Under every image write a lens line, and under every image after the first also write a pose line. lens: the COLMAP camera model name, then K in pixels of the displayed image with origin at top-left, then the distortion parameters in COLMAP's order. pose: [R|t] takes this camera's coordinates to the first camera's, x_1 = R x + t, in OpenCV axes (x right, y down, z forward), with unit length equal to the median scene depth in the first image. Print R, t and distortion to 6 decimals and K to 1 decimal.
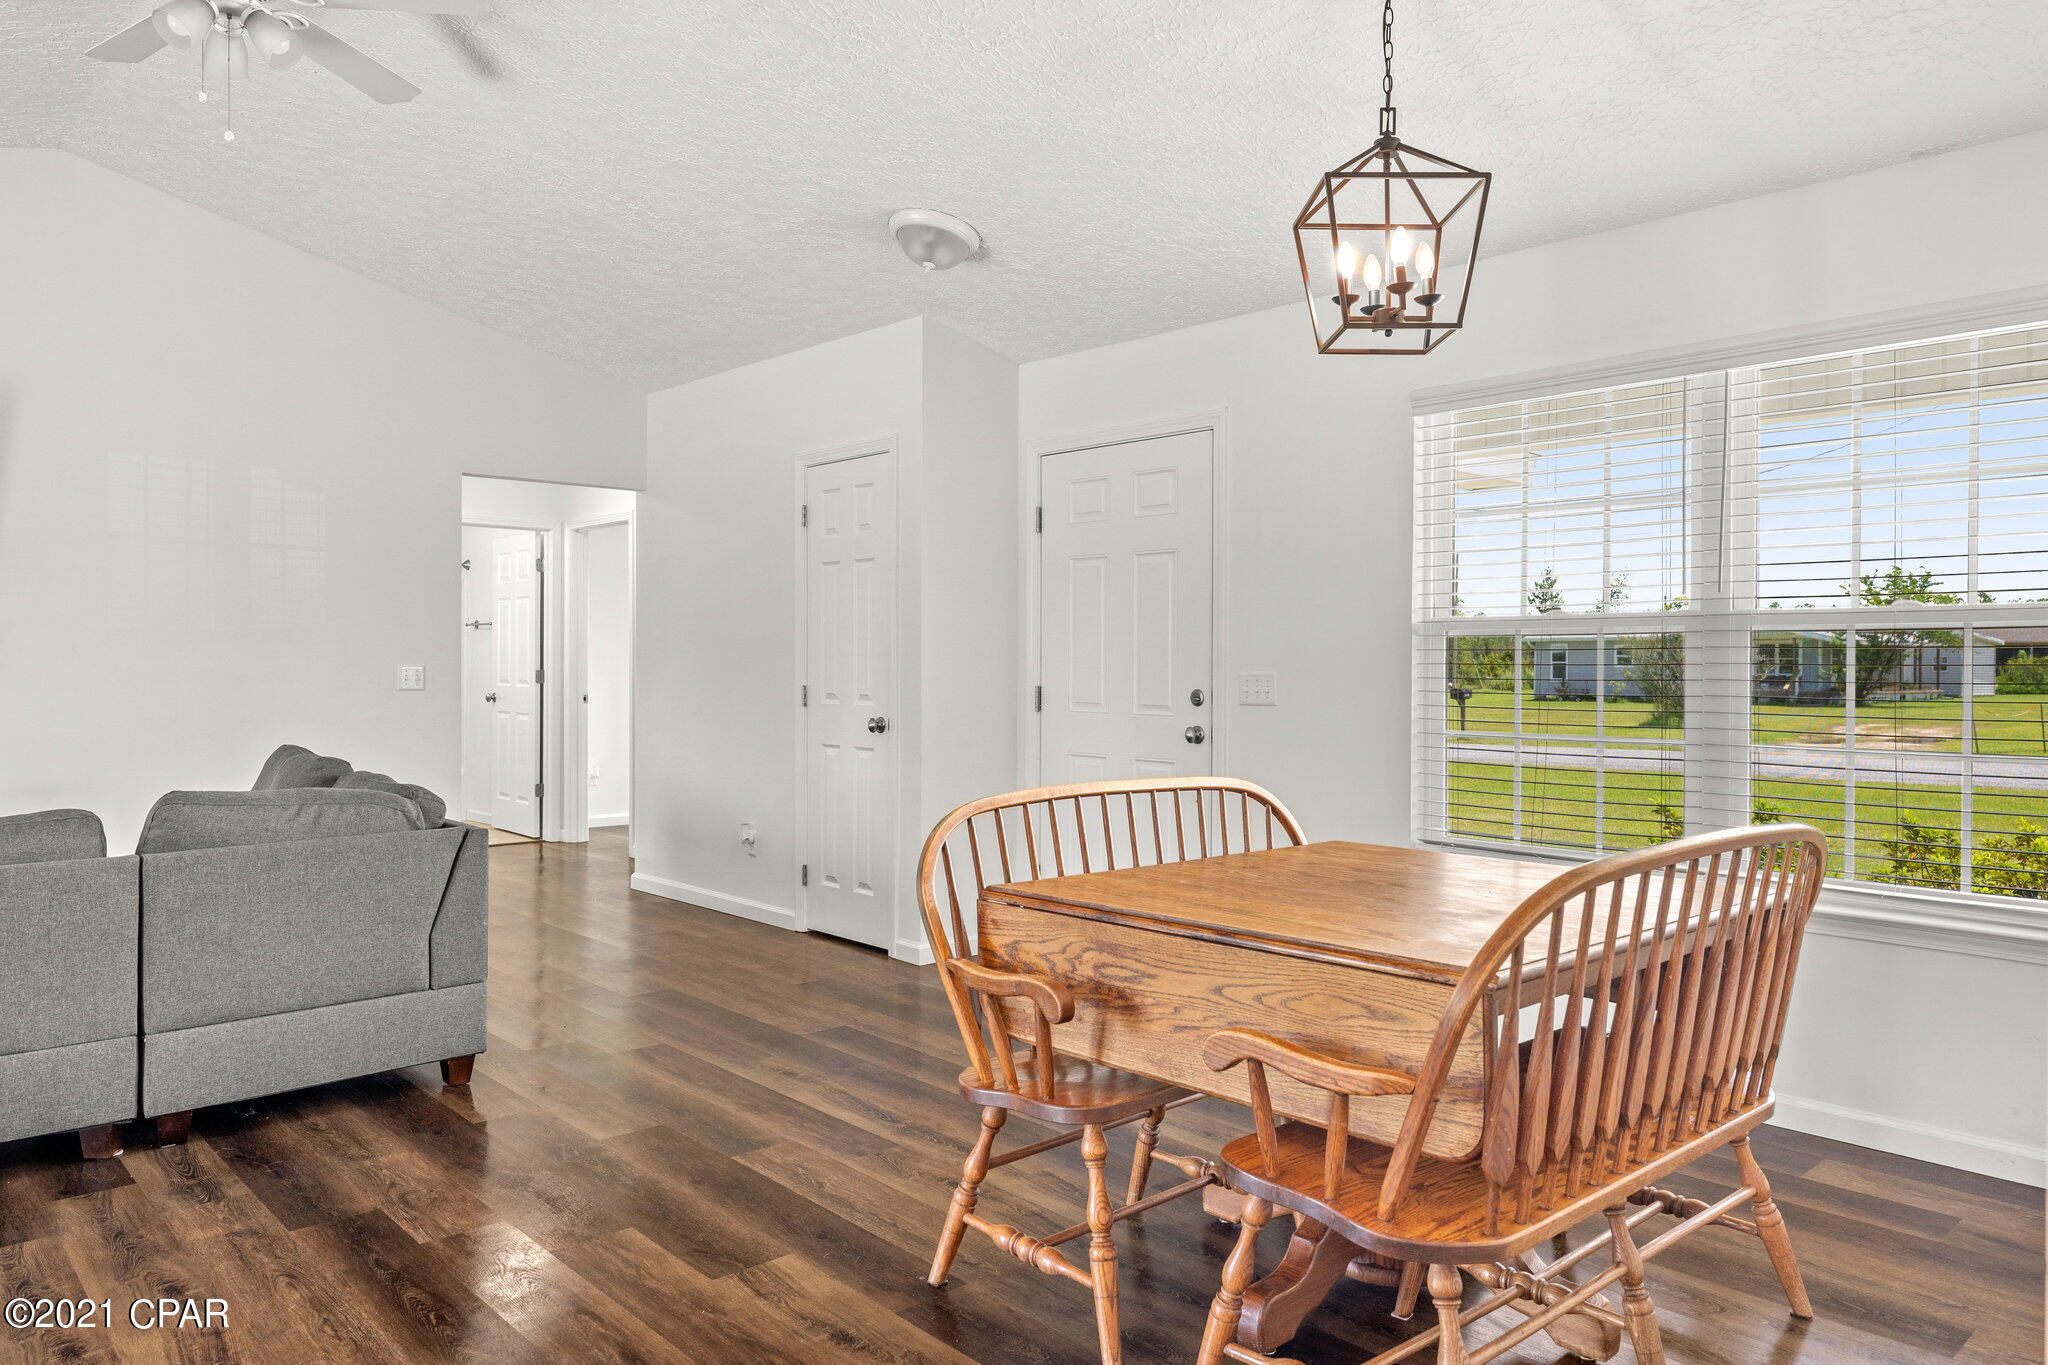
lens RADIAL K [[1374.3, 0, 1024.7], [0, 1374.3, 665.0], [0, 0, 1]] dist [0.001913, 0.002335]
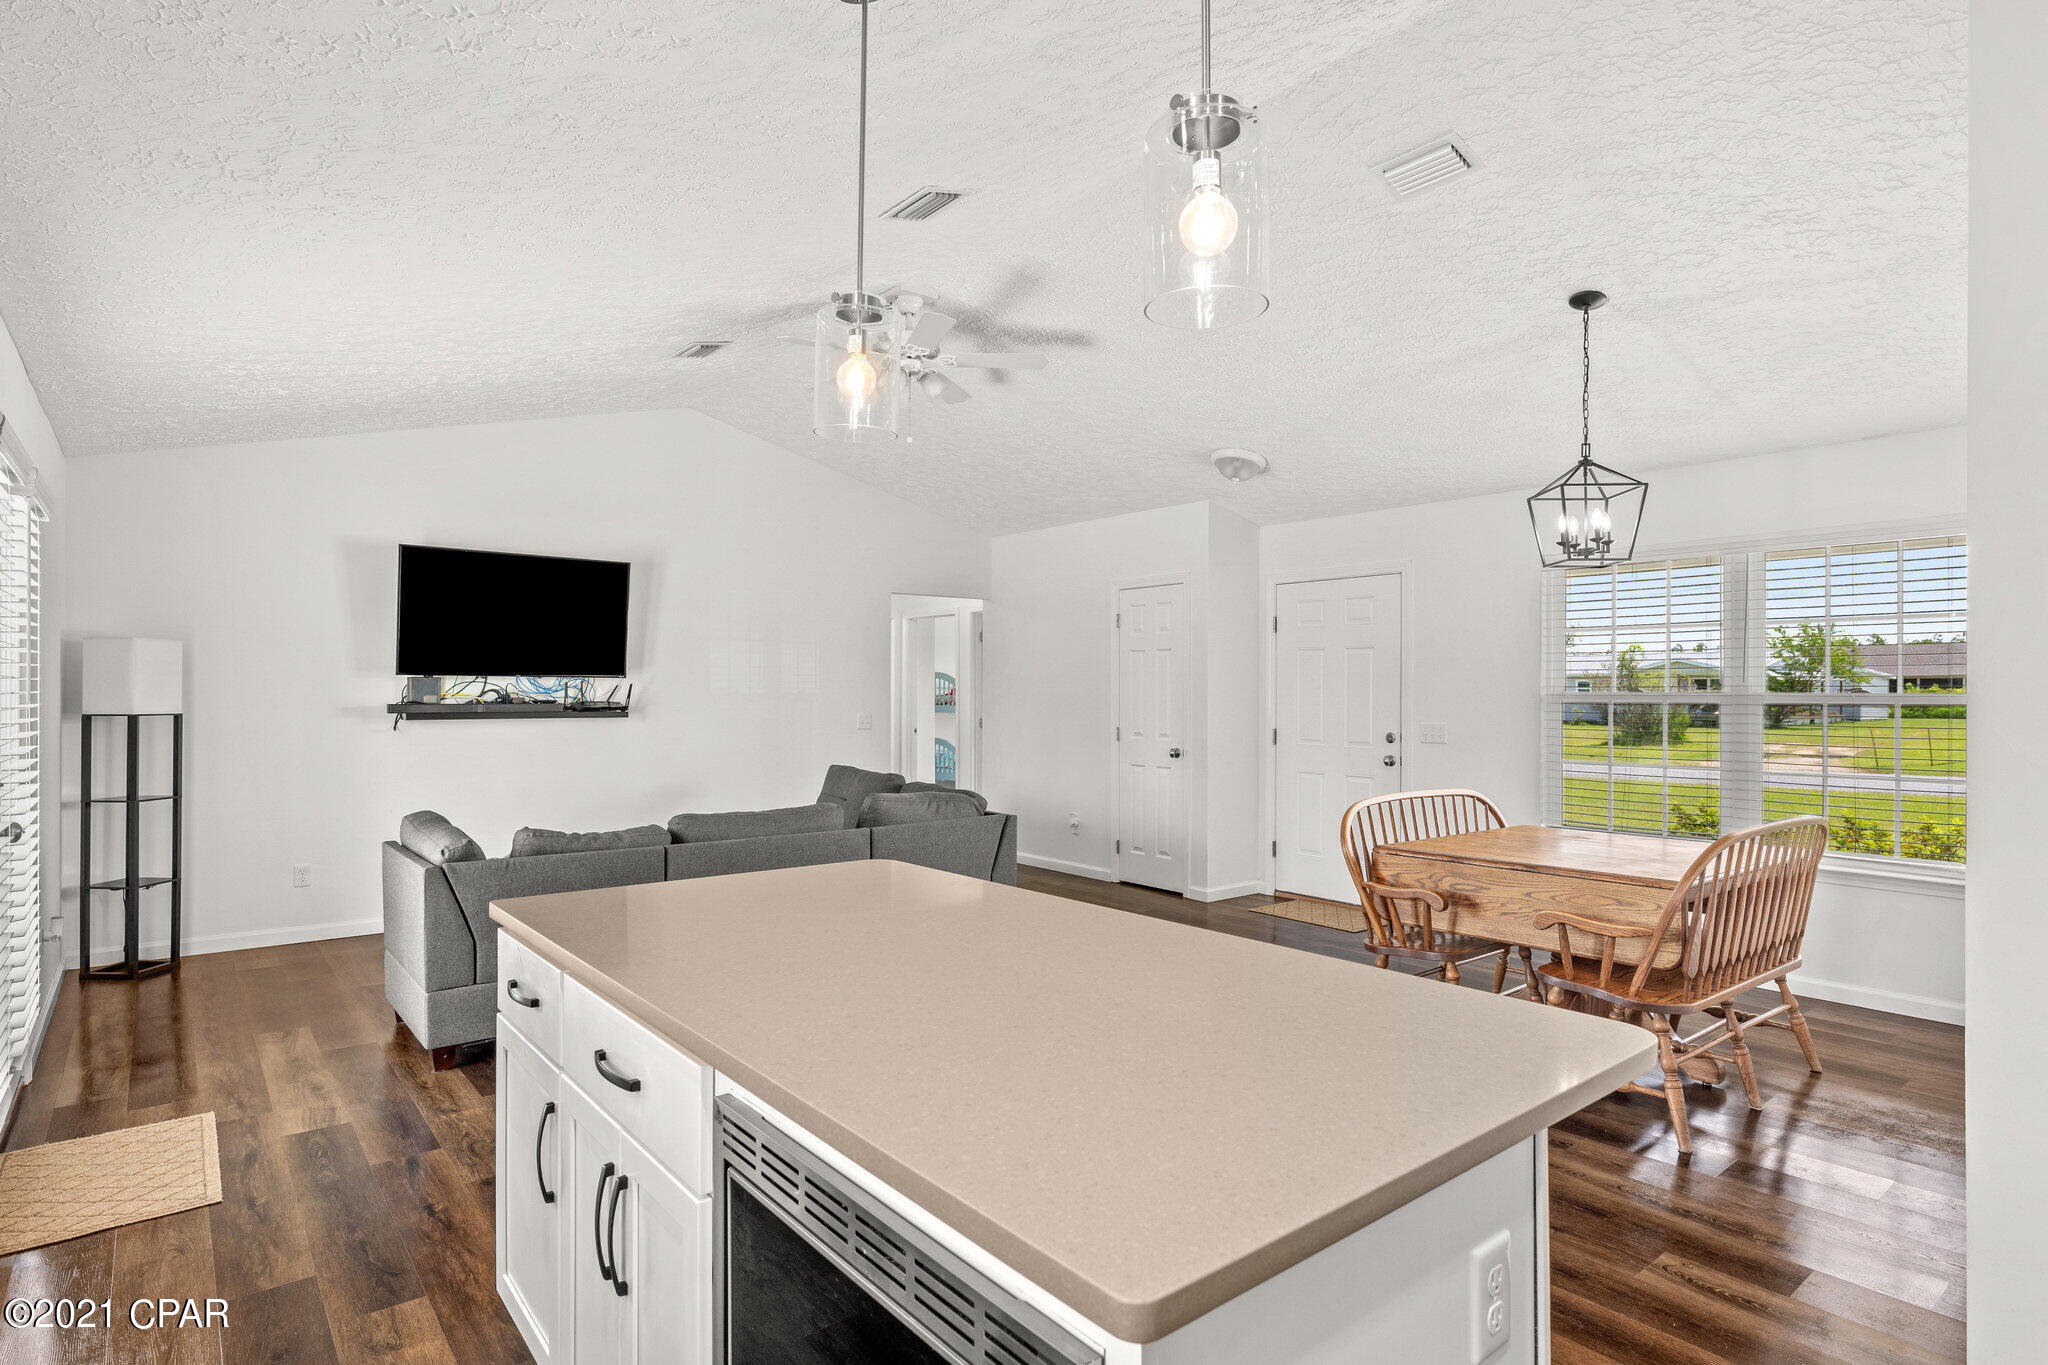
lens RADIAL K [[1067.7, 0, 1029.1], [0, 1067.7, 687.5], [0, 0, 1]] dist [0.003840, 0.000834]
pose [[0.998197, -0.001531, -0.060004, -0.375483], [0.001196, 0.999983, -0.005625, -0.048799], [0.060011, 0.005543, 0.998182, -0.477231]]
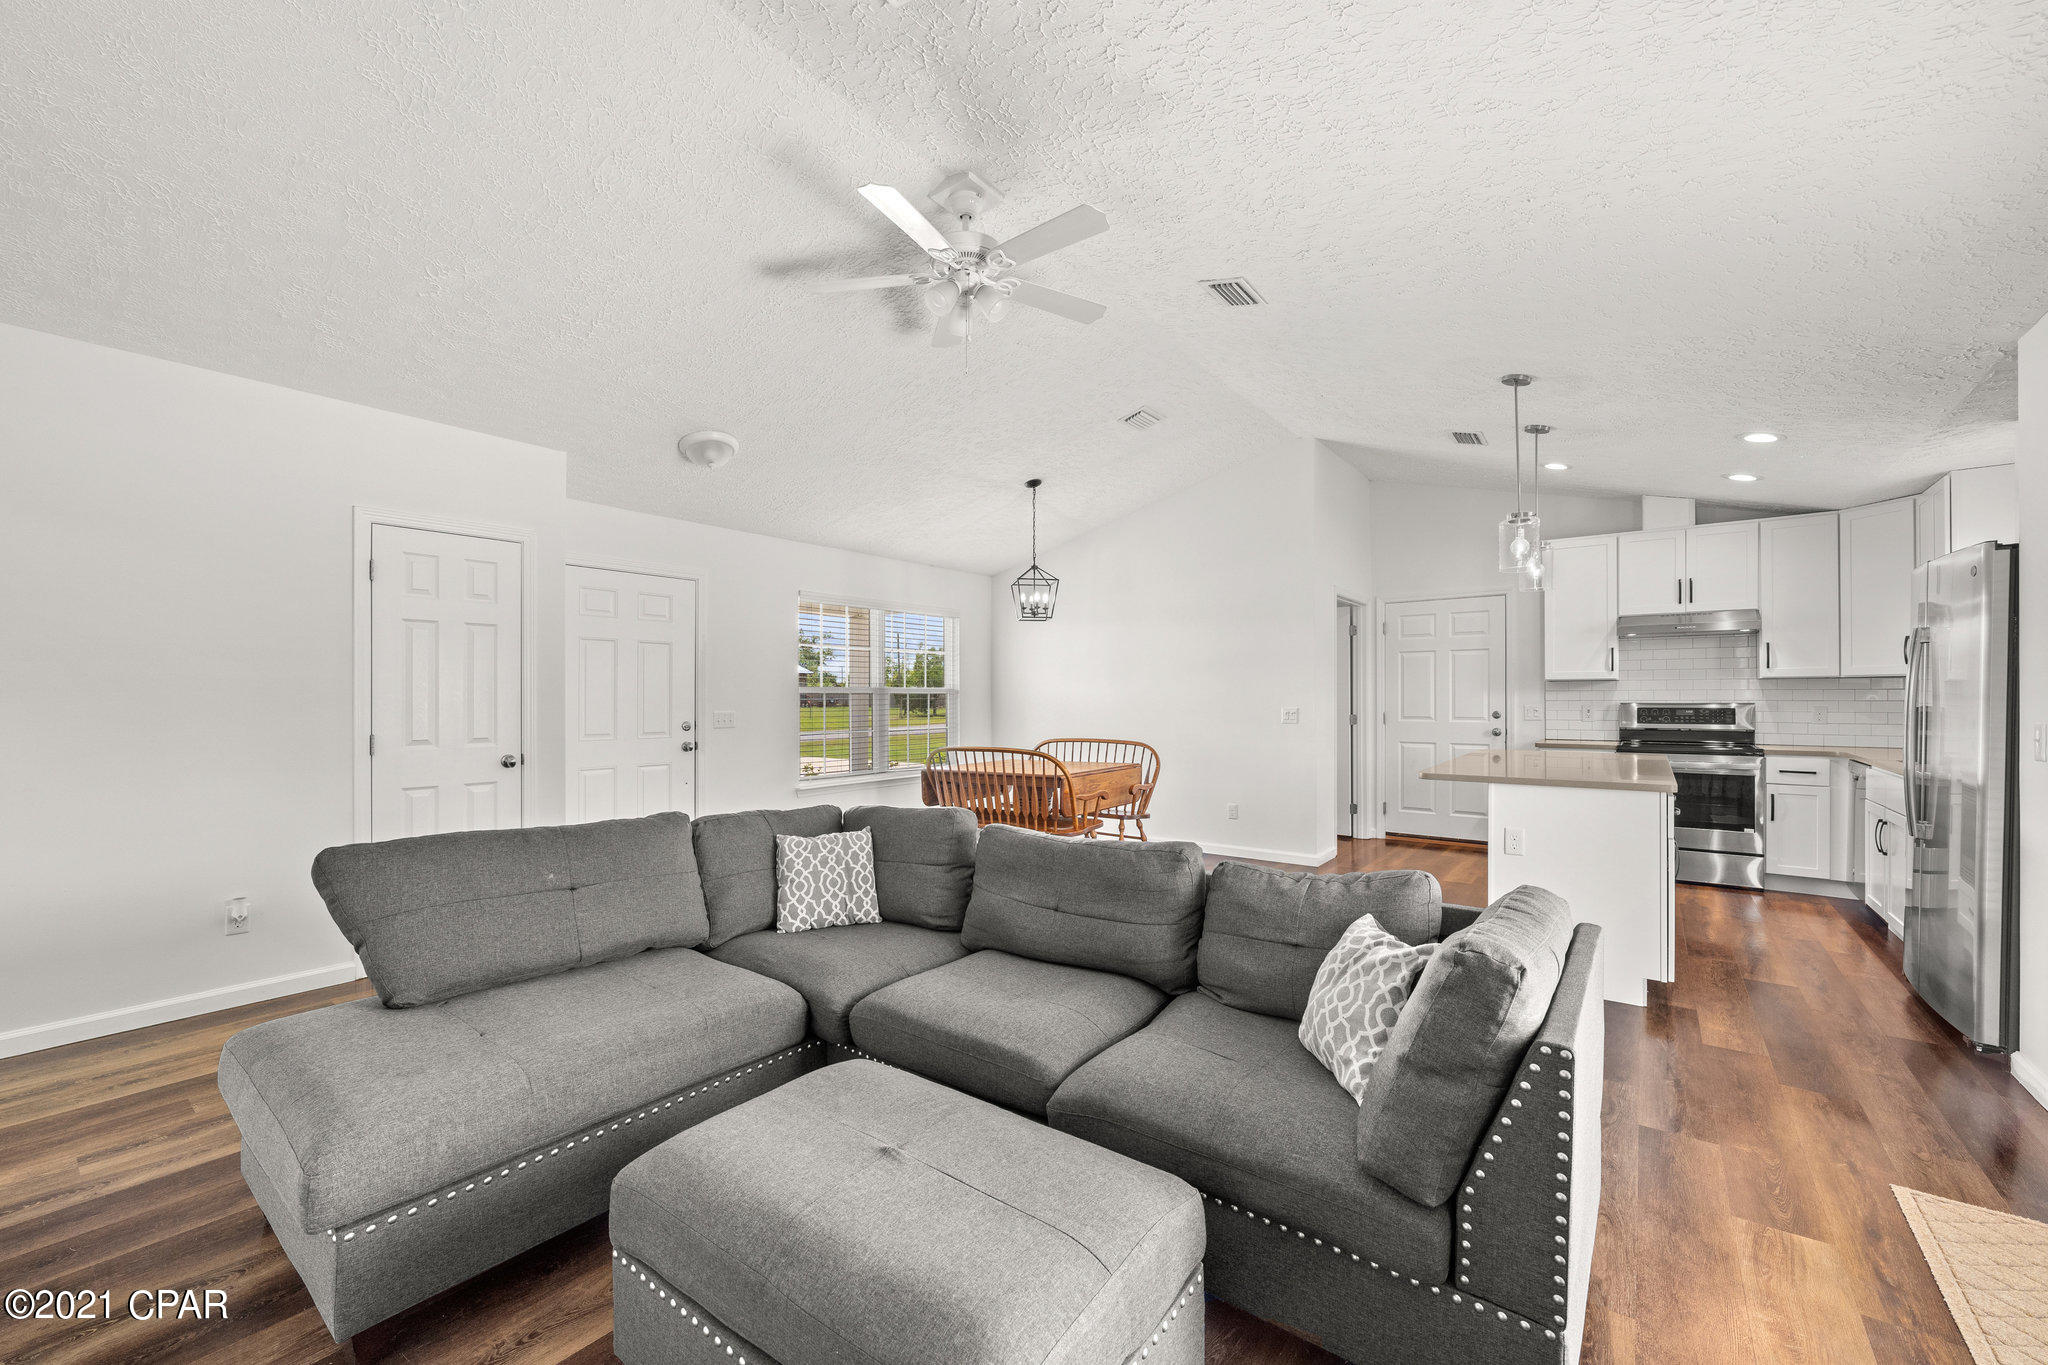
lens RADIAL K [[812.2, 0, 1023.6], [0, 812.2, 693.0], [0, 0, 1]] dist [0.000993, 0.000123]
pose [[-0.176755, 0.001744, 0.984253, -1.681270], [0.003913, 0.999992, -0.001069, -0.029160], [-0.984247, 0.003662, -0.176761, 1.255654]]
